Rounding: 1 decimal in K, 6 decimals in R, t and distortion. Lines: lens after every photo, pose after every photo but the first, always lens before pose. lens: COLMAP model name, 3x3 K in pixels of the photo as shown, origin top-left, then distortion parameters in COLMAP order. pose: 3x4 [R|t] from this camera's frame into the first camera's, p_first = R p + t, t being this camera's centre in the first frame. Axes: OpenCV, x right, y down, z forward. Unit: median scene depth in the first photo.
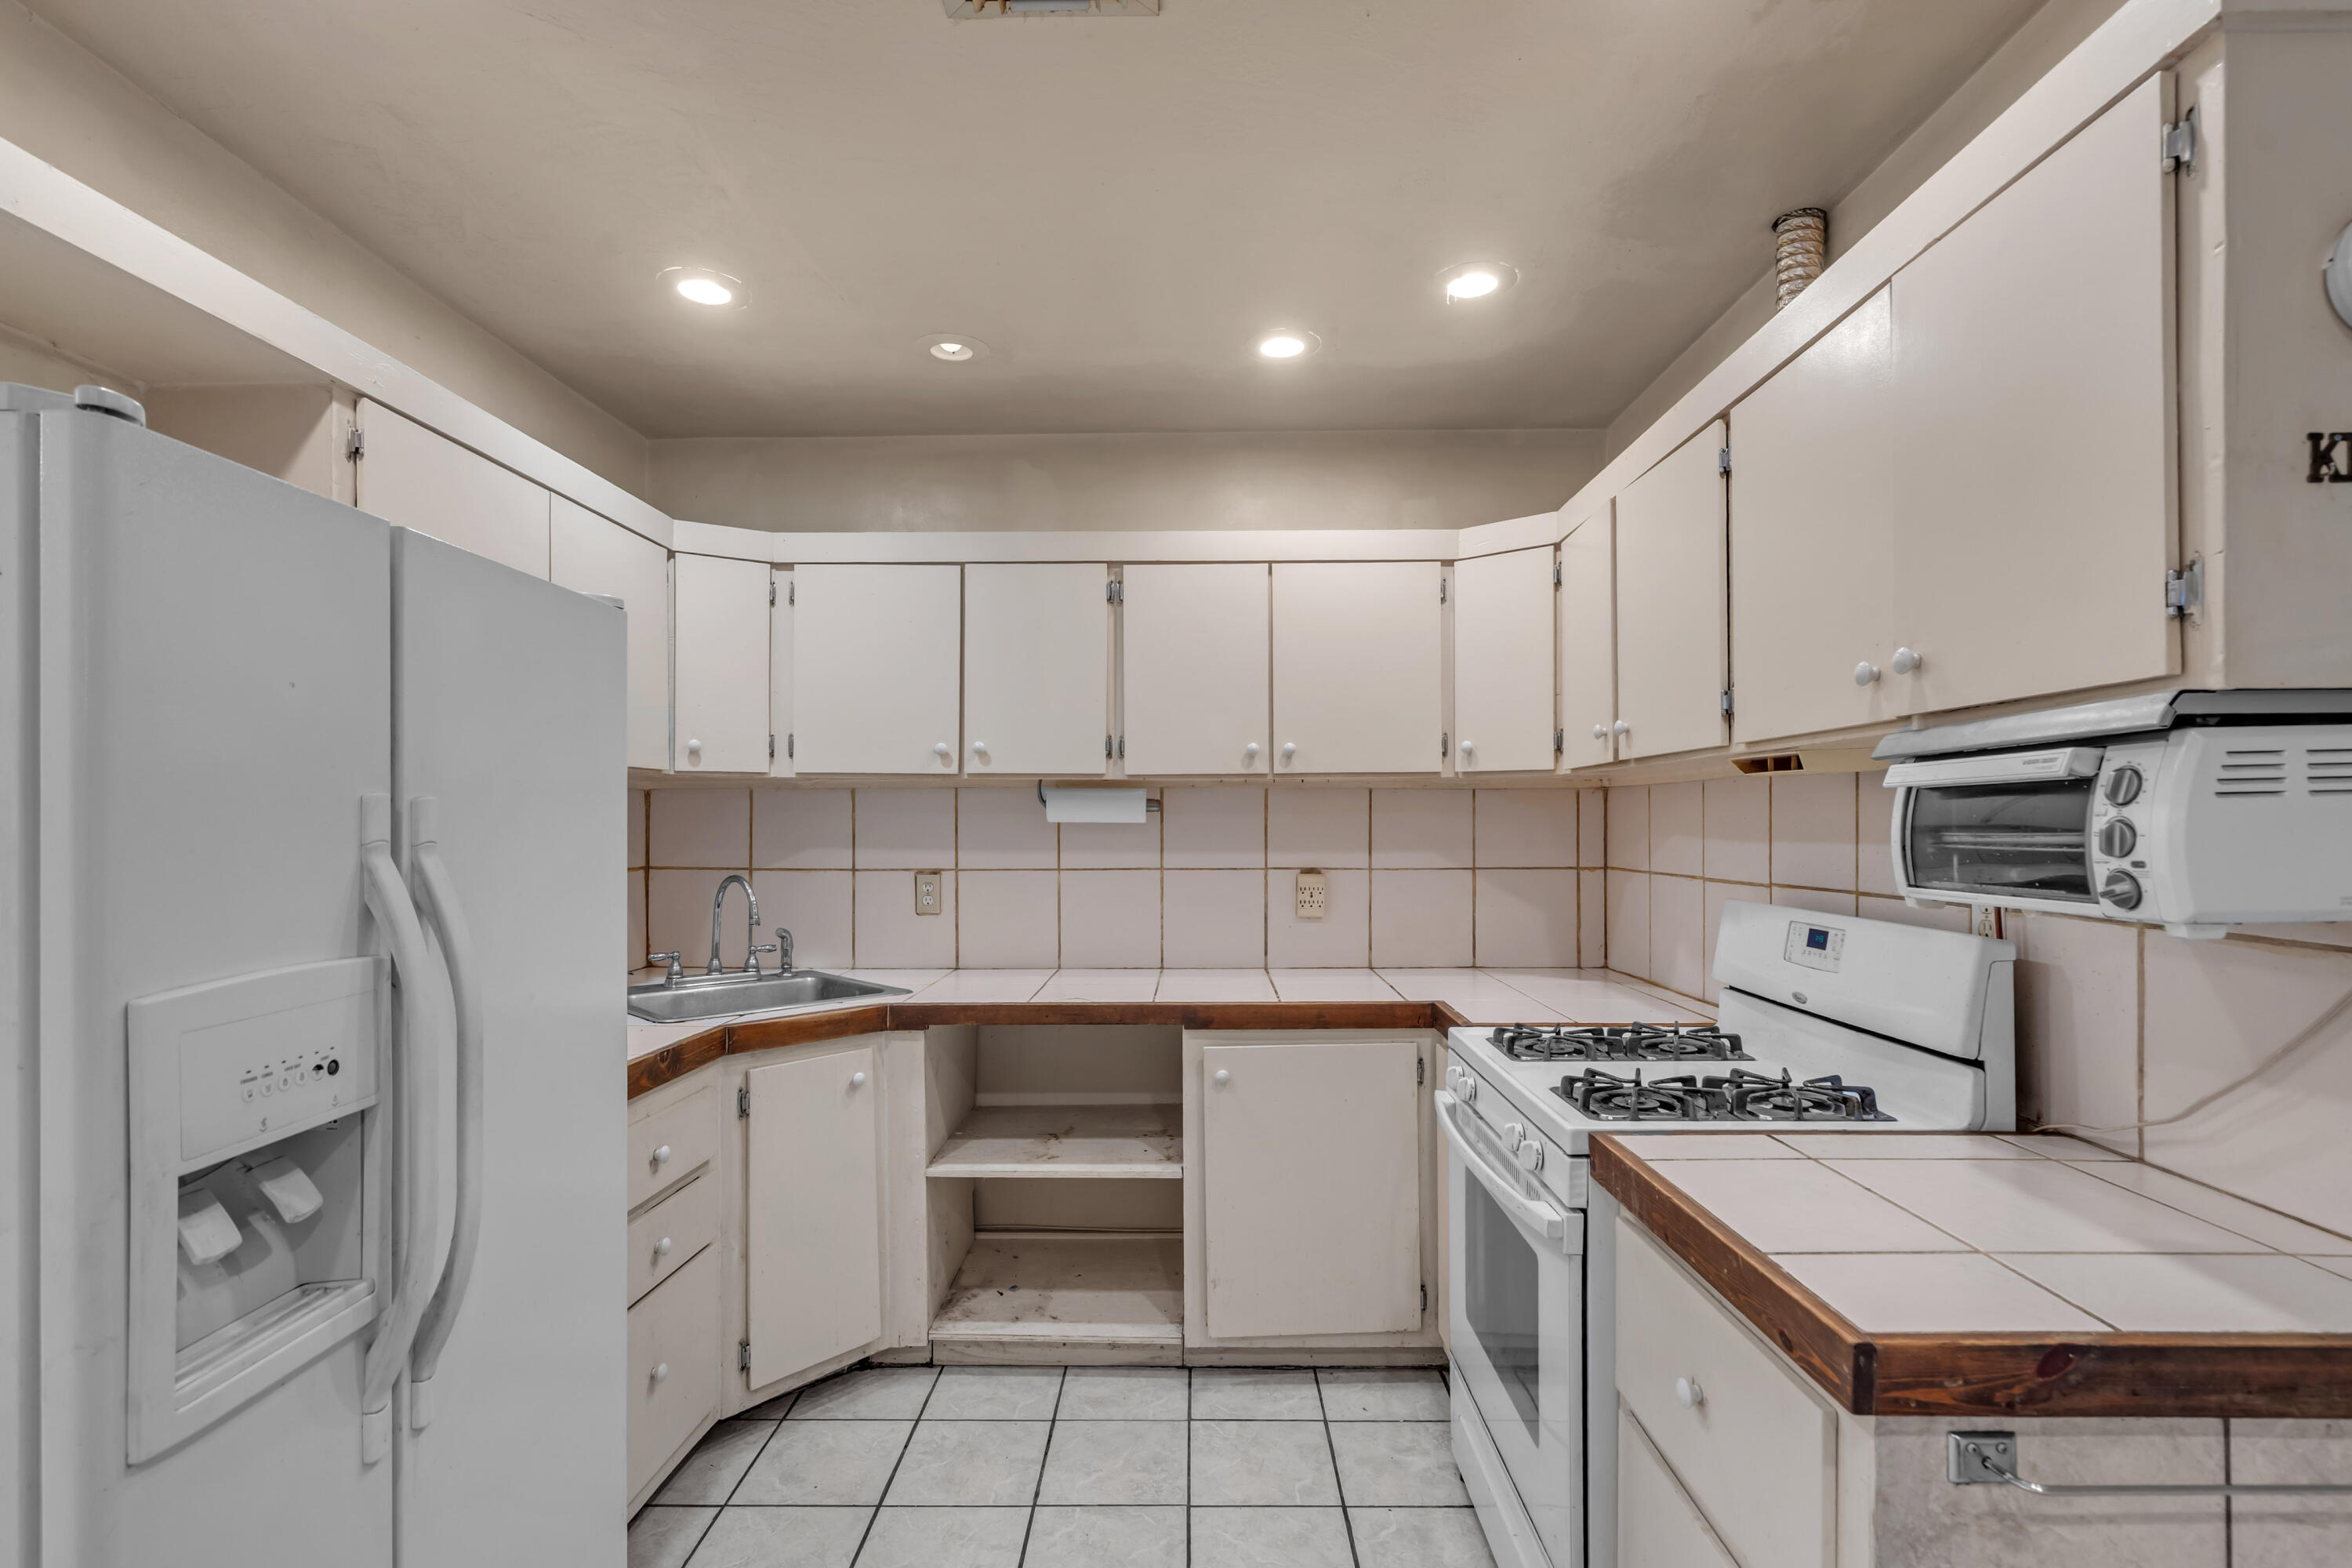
lens RADIAL K [[1100.9, 0, 1190.4], [0, 1100.9, 817.6], [0, 0, 1]] dist [-0.000336, 0.000348]
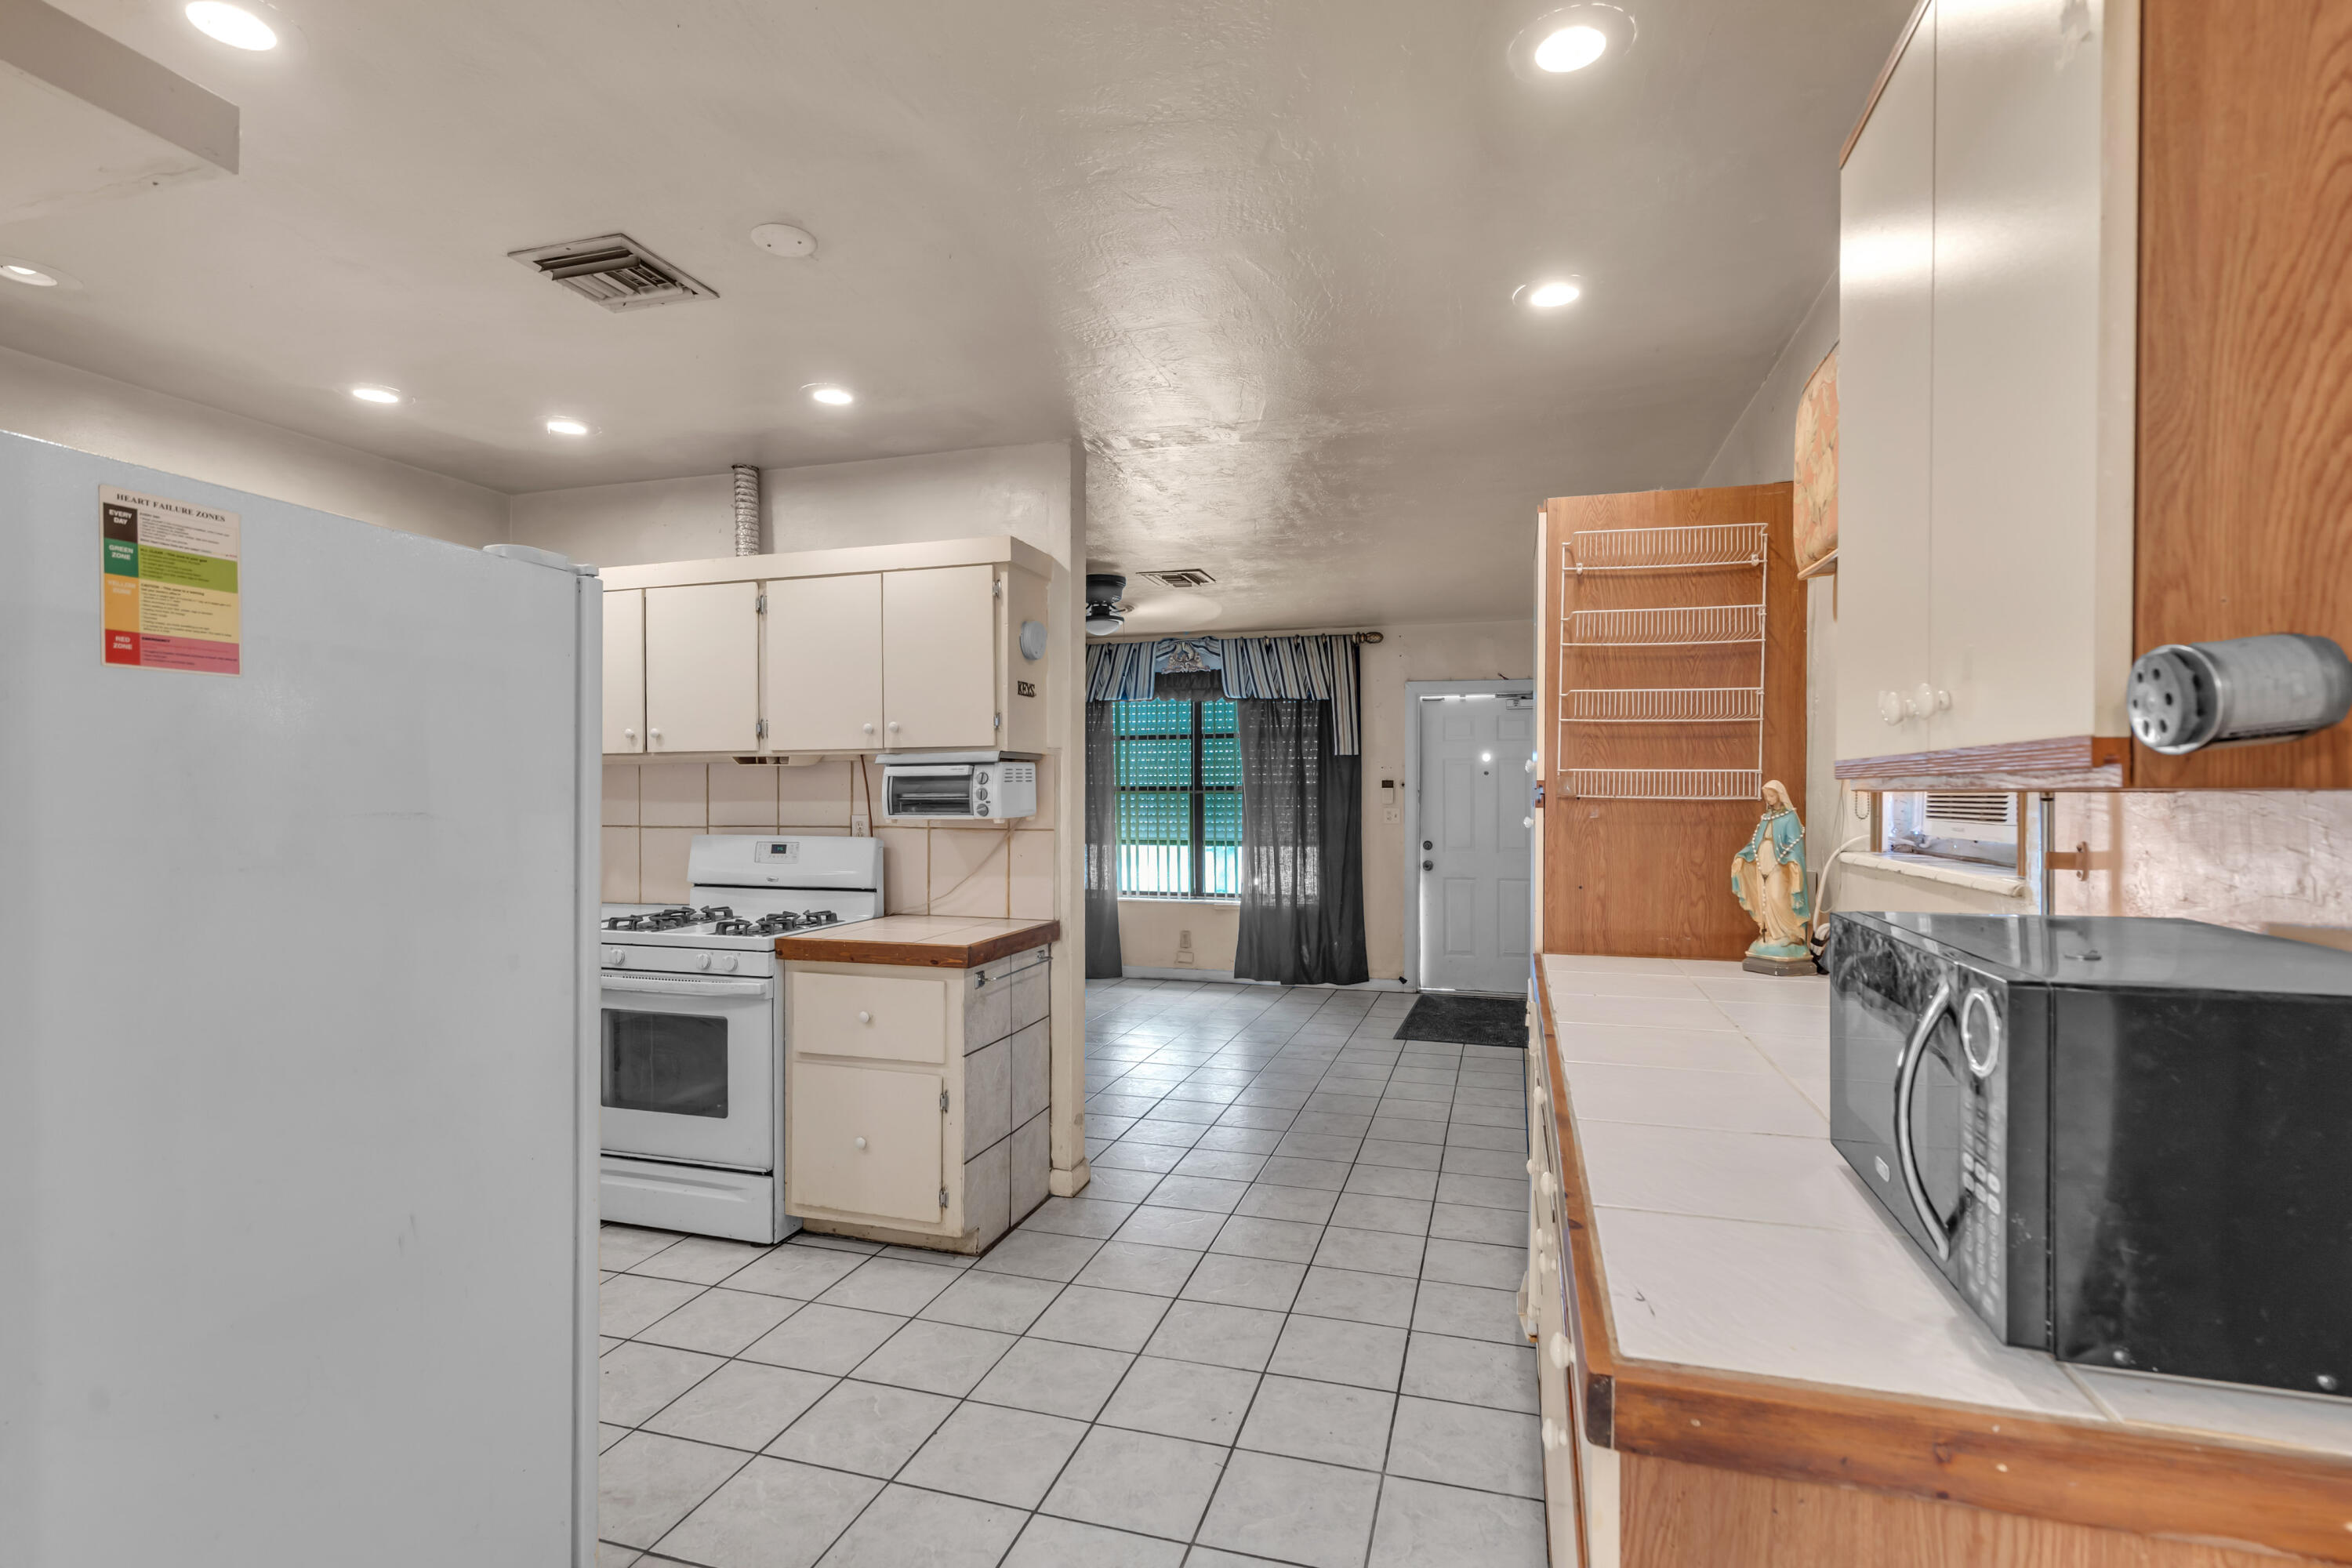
lens RADIAL K [[1100.9, 0, 1190.4], [0, 1100.9, 817.6], [0, 0, 1]] dist [-0.000336, 0.000348]
pose [[0.272276, -0.017914, 0.962053, -2.211614], [-0.003155, 0.999805, 0.019509, 0.023102], [-0.962214, -0.008347, 0.272166, -0.503627]]
